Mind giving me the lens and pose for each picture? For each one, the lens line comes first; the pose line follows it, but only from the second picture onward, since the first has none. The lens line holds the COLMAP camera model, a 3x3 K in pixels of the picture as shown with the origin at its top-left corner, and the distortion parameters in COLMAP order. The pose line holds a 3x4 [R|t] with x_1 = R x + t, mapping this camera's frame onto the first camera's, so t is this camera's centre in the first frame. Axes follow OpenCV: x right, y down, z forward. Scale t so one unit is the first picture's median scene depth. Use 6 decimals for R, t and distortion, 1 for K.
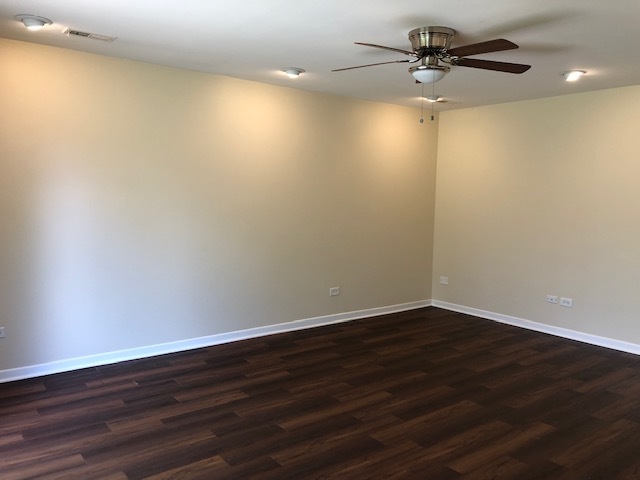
lens RADIAL K [[514.4, 0, 321.9], [0, 514.4, 239.9], [0, 0, 1]] dist [0.027316, 0.000287]
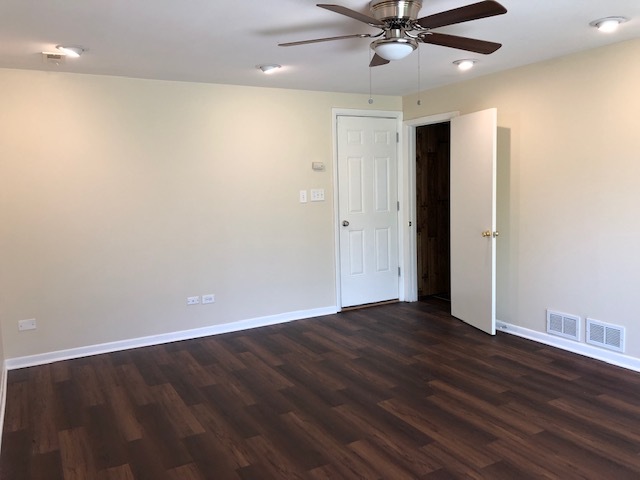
lens RADIAL K [[527.7, 0, 322.1], [0, 527.7, 237.7], [0, 0, 1]] dist [0.049122, -0.057373]
pose [[0.152332, -0.119423, 0.981088, -0.592319], [0.123129, 0.987232, 0.101053, -0.086041], [-0.980629, 0.105406, 0.165092, 0.846684]]
